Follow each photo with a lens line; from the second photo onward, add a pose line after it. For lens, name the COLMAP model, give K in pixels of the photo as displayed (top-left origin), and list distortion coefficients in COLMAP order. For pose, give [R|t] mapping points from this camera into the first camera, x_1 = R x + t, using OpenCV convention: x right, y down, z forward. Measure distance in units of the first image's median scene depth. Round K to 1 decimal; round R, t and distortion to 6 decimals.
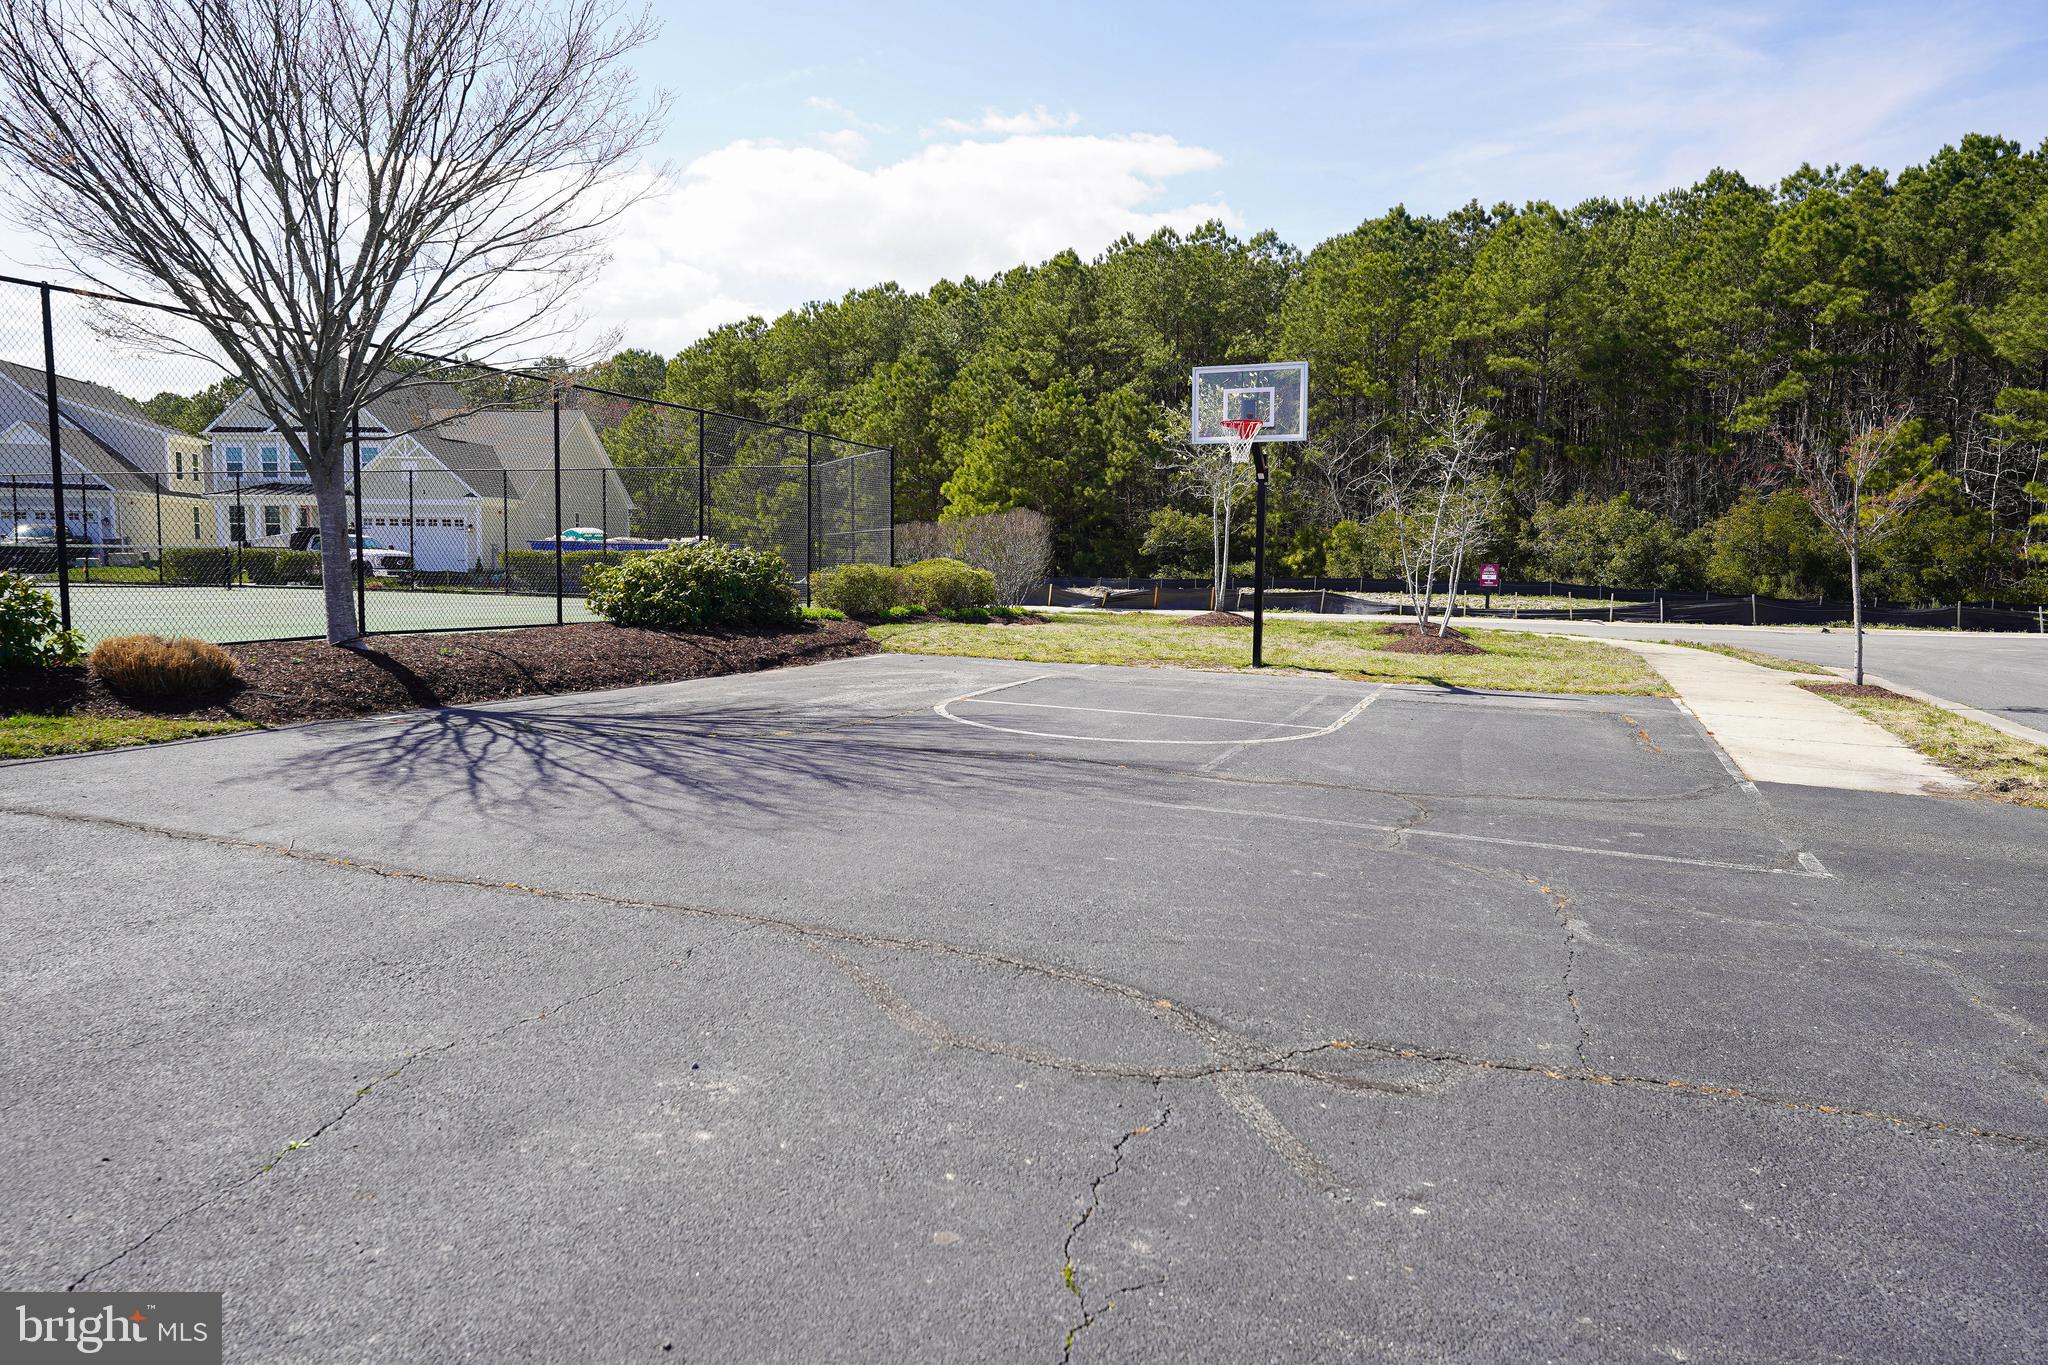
lens RADIAL K [[1337.5, 0, 1024.0], [0, 1337.5, 682.5], [0, 0, 1]] dist [0.002668, 0.000904]
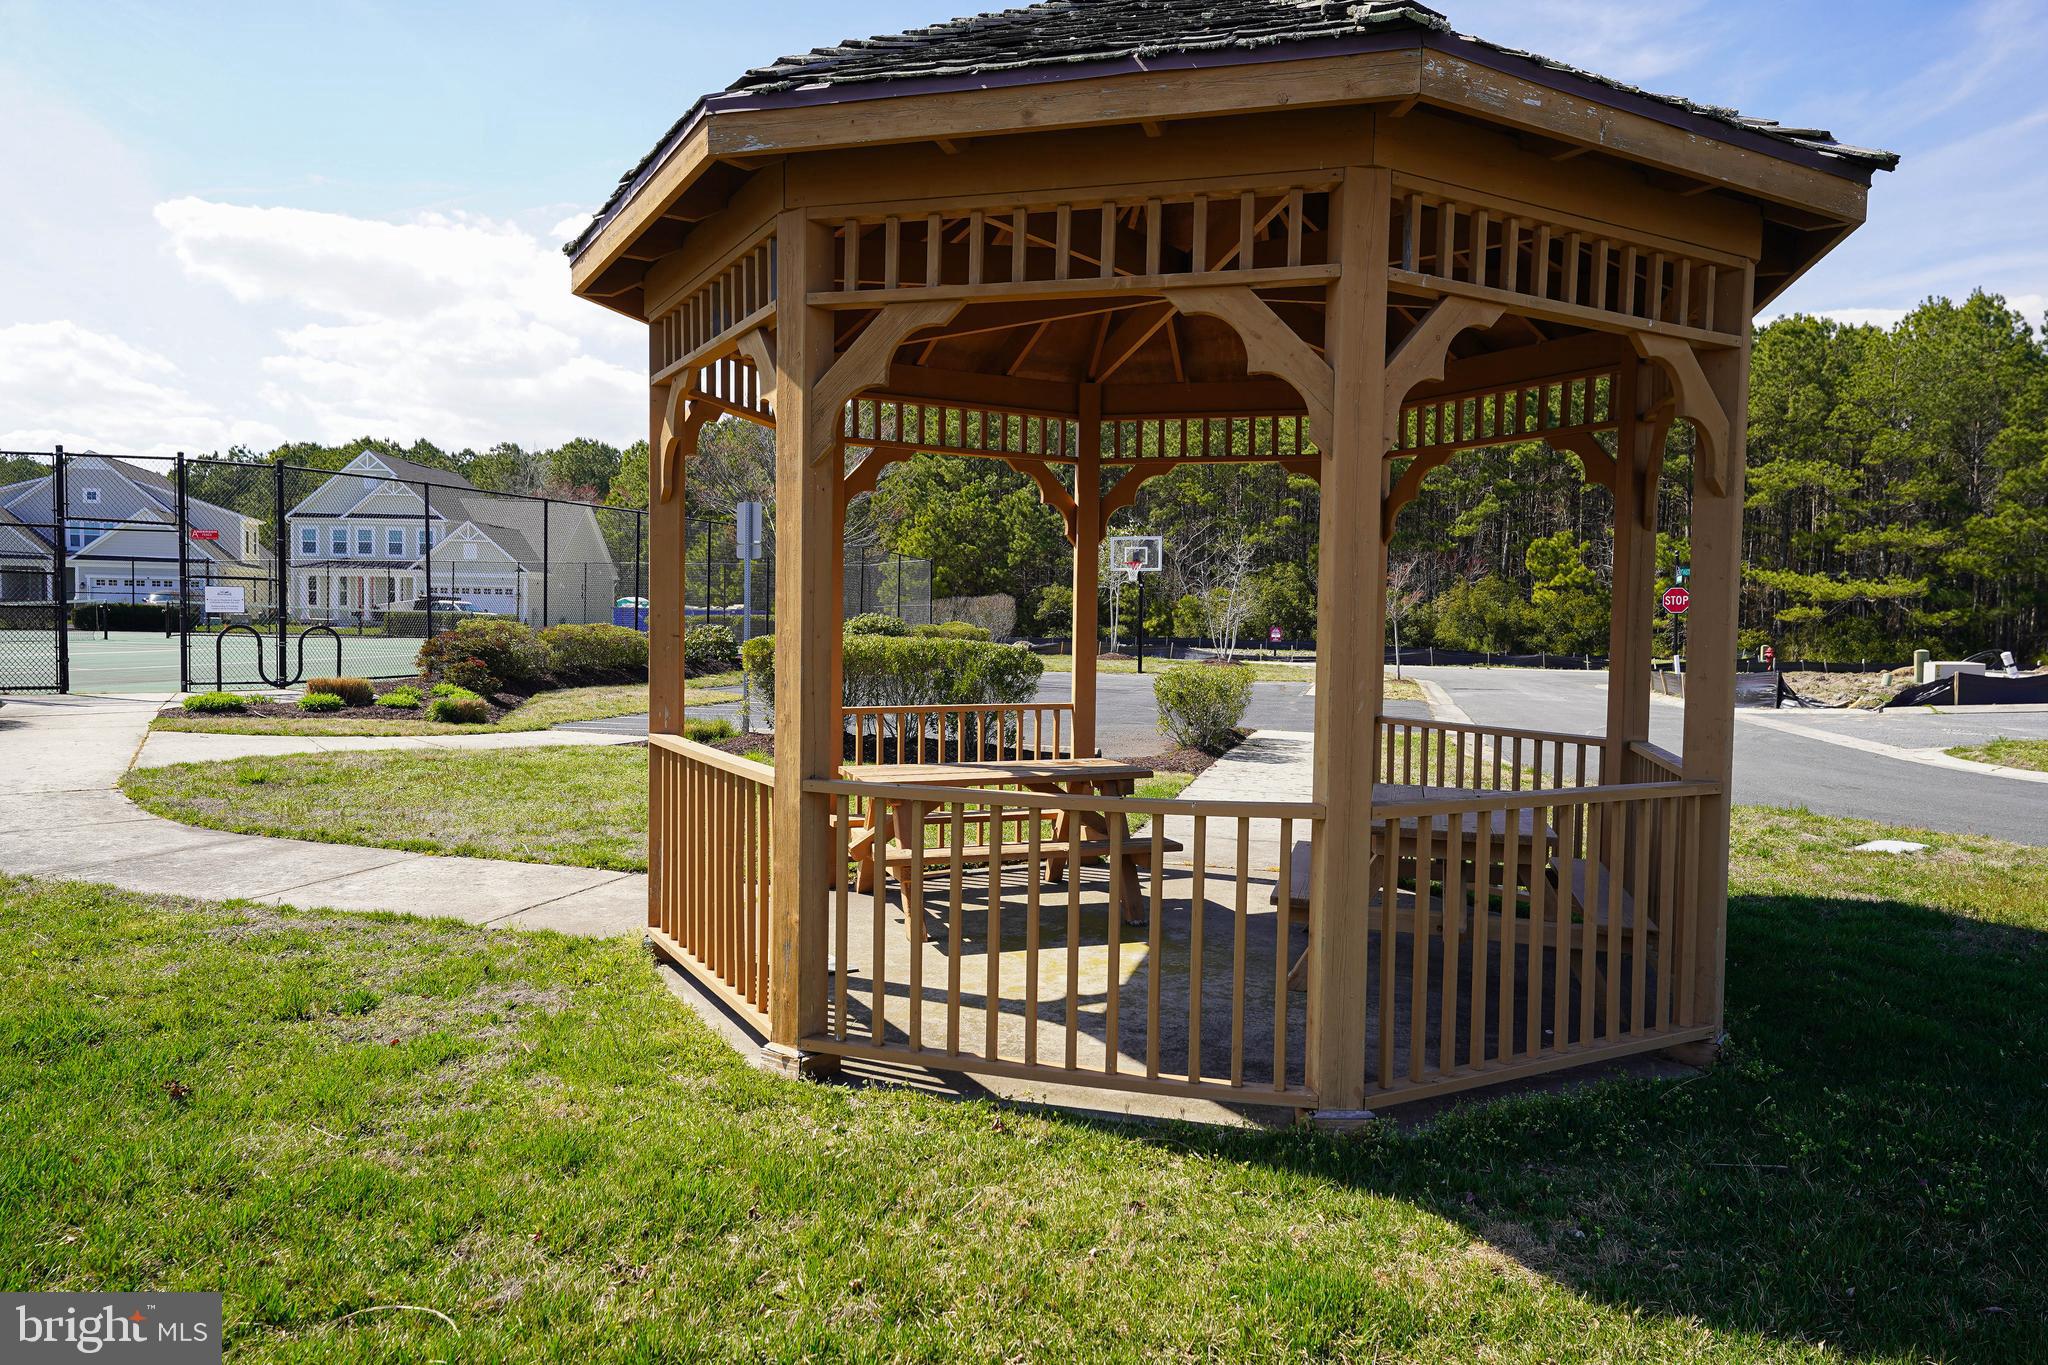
lens RADIAL K [[1337.5, 0, 1024.0], [0, 1337.5, 682.5], [0, 0, 1]] dist [0.002668, 0.000904]
pose [[0.994255, 0.000529, 0.107037, -0.068949], [0.004481, 0.998905, -0.046565, 0.028995], [-0.106944, 0.046778, 0.993164, -0.317871]]
